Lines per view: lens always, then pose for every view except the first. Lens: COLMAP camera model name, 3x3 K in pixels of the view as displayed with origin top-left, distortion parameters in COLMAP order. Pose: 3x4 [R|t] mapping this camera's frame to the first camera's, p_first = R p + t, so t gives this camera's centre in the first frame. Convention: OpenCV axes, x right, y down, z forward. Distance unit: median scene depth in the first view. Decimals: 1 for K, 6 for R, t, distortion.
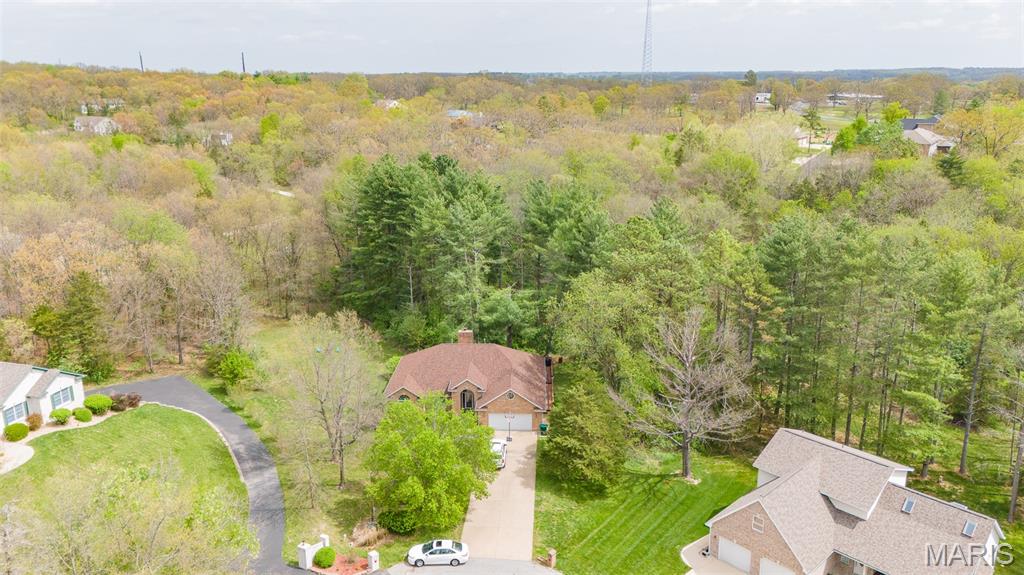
lens RADIAL K [[733.5, 0, 536.8], [0, 733.5, 291.1], [0, 0, 1]] dist [0.081215, -0.080465]
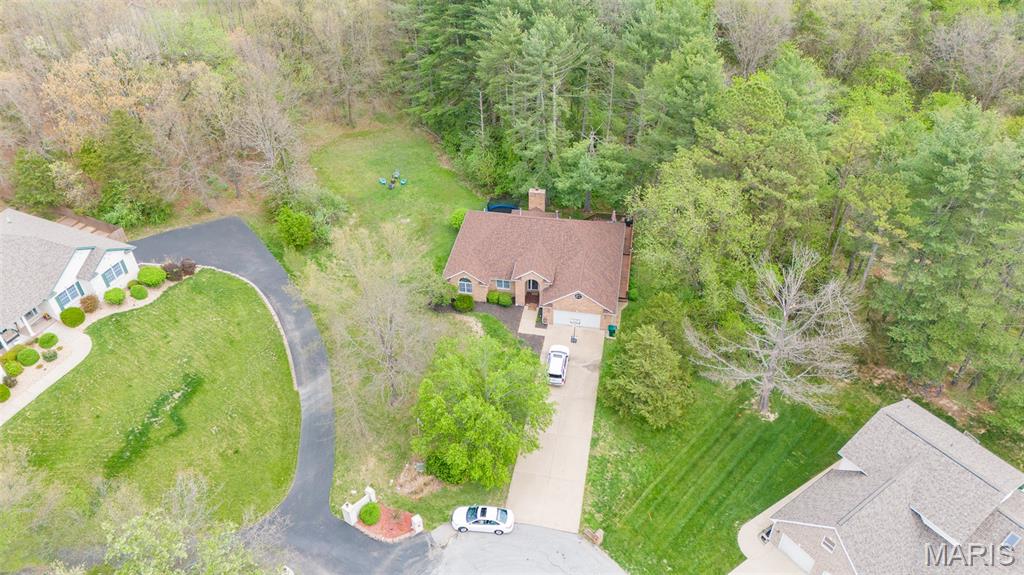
lens RADIAL K [[733.5, 0, 536.8], [0, 733.5, 291.1], [0, 0, 1]] dist [0.081215, -0.080465]
pose [[0.989852, 0.089198, -0.110621, 0.015598], [-0.037250, 0.914106, 0.403760, -0.267717], [0.137134, -0.395542, 0.908152, 0.206207]]
